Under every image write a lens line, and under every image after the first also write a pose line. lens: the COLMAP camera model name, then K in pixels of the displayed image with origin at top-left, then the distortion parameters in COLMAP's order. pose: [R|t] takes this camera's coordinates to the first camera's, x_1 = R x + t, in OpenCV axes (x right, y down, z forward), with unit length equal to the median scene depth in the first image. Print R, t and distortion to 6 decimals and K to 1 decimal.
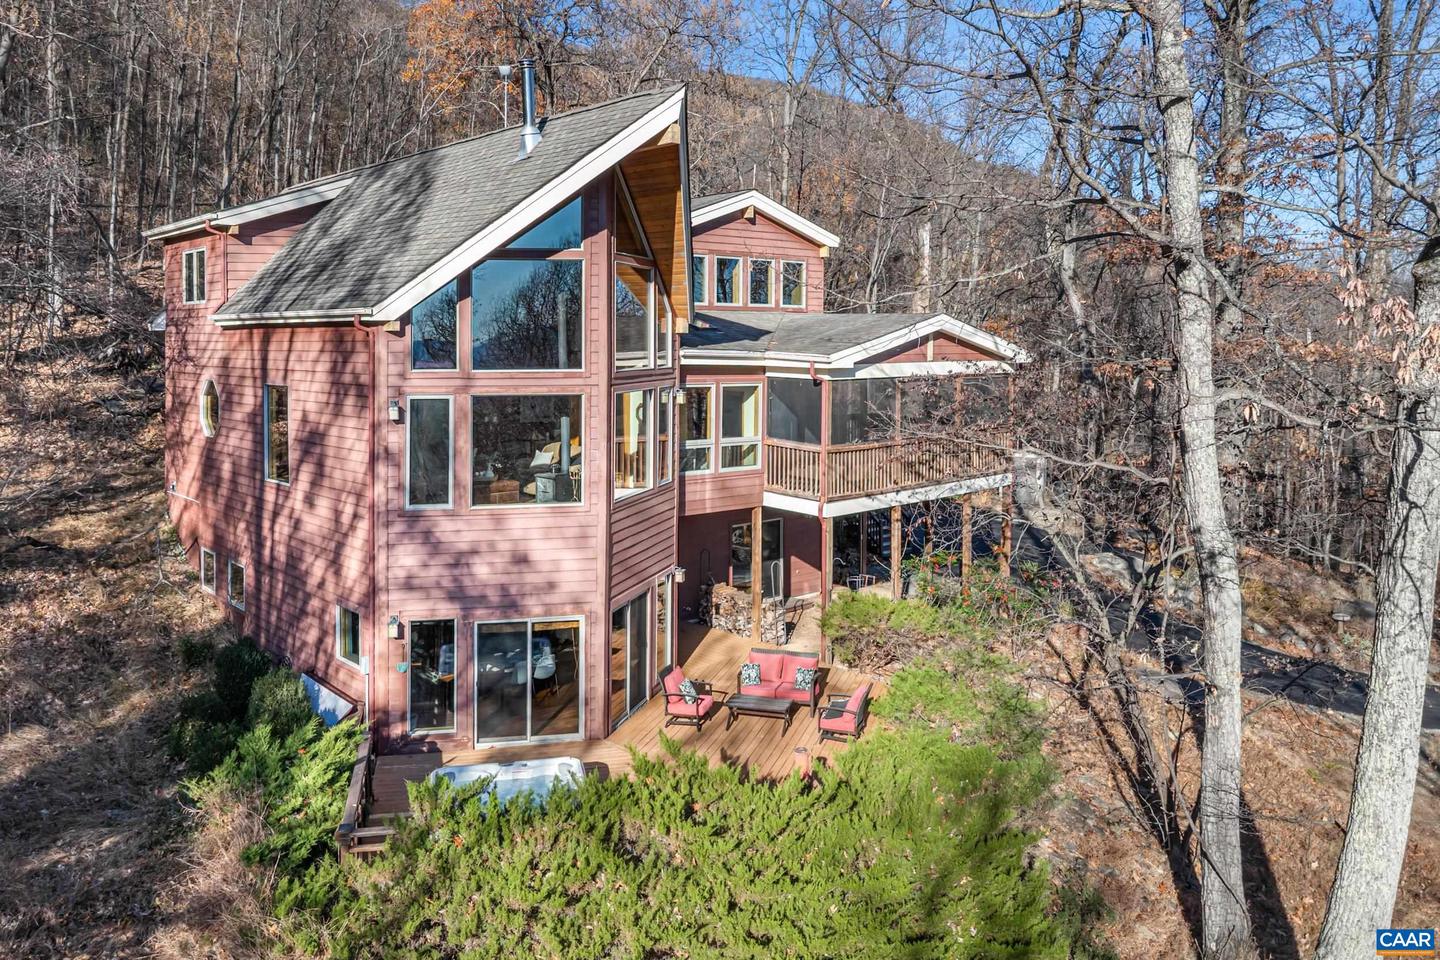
lens RADIAL K [[1209.5, 0, 719.4], [0, 1209.5, 448.0], [0, 0, 1]] dist [-0.024306, -0.003549]
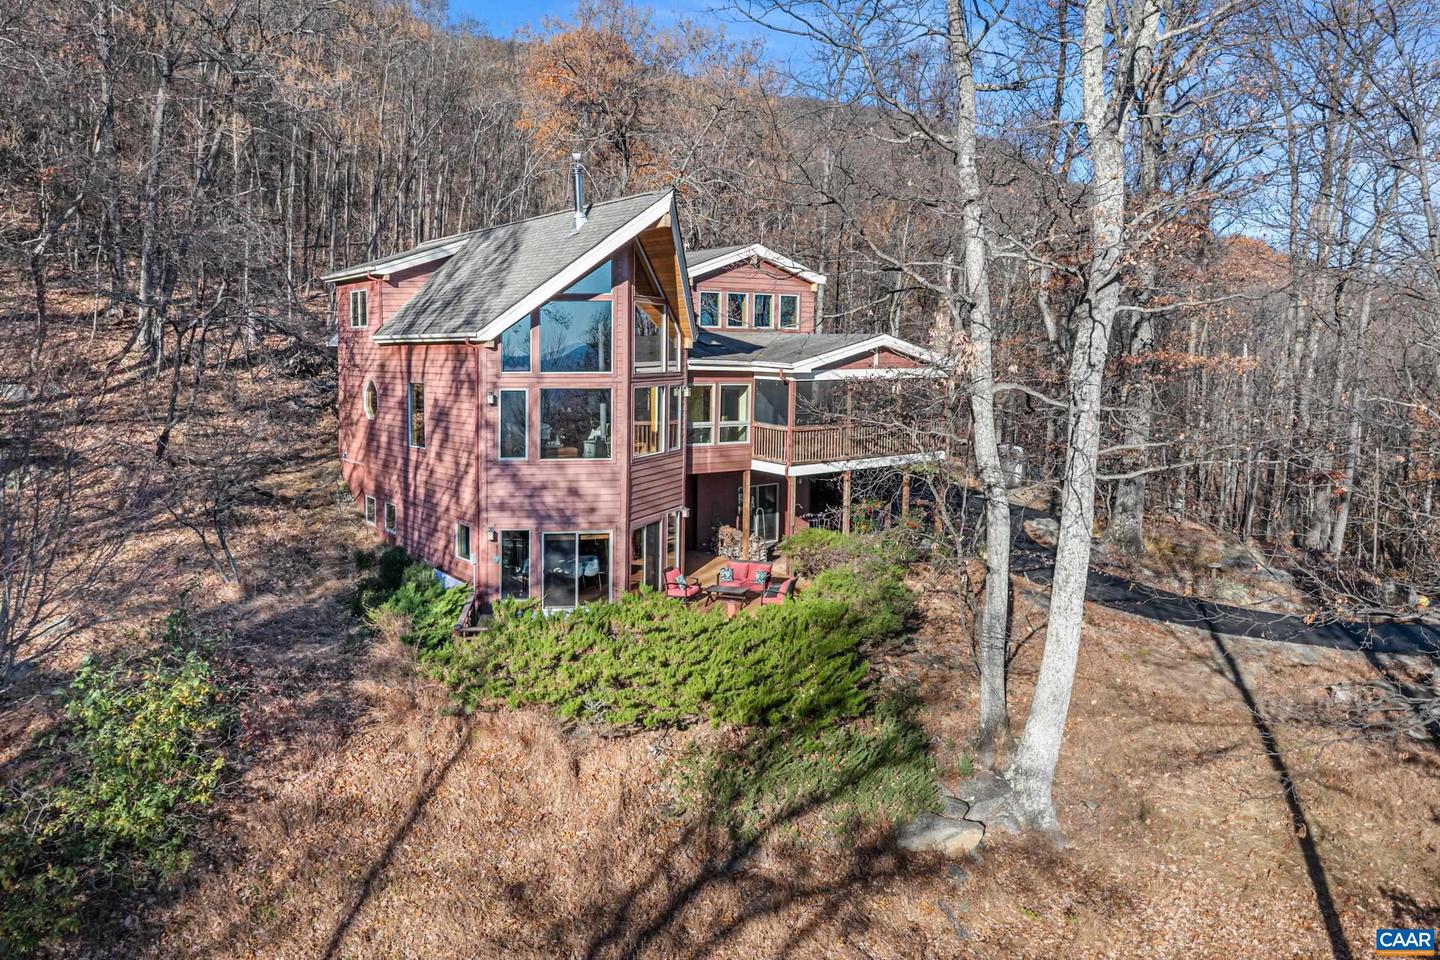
lens RADIAL K [[1008.2, 0, 720.0], [0, 1008.2, 480.0], [0, 0, 1]] dist [0.012282, 0.004439]
pose [[0.998305, 0.006809, -0.057803, 0.080069], [-0.004747, 0.999350, 0.035725, 0.021077], [0.058008, -0.035390, 0.997689, -0.228304]]
